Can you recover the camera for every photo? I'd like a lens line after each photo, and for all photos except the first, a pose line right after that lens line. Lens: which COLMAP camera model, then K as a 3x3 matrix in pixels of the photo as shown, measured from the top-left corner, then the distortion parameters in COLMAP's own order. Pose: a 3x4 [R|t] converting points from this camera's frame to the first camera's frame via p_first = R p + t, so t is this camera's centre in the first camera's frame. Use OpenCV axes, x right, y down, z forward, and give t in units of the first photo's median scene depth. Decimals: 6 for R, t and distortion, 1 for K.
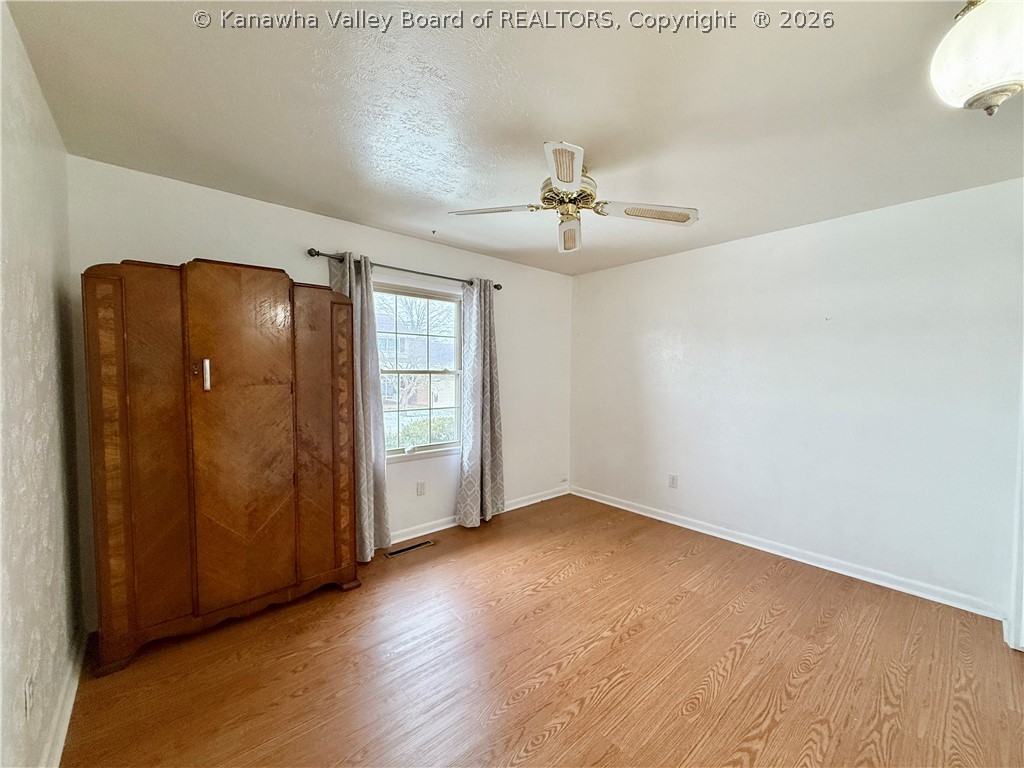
lens RADIAL K [[408.7, 0, 510.3], [0, 408.7, 380.7], [0, 0, 1]] dist [-0.001778, 0.000849]
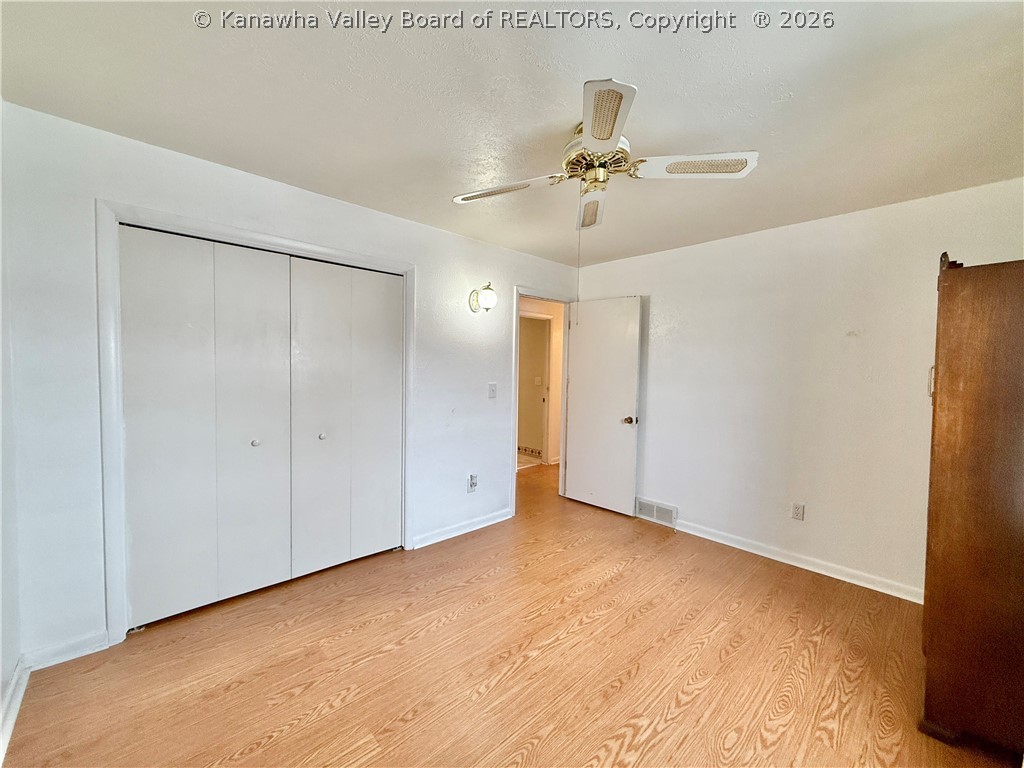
lens RADIAL K [[408.7, 0, 514.4], [0, 408.7, 382.8], [0, 0, 1]] dist [-0.001778, 0.000849]
pose [[-0.999046, -0.022134, -0.037649, 0.343639], [-0.025031, 0.996616, 0.078299, -0.063051], [0.035788, 0.079166, -0.996219, 1.958150]]
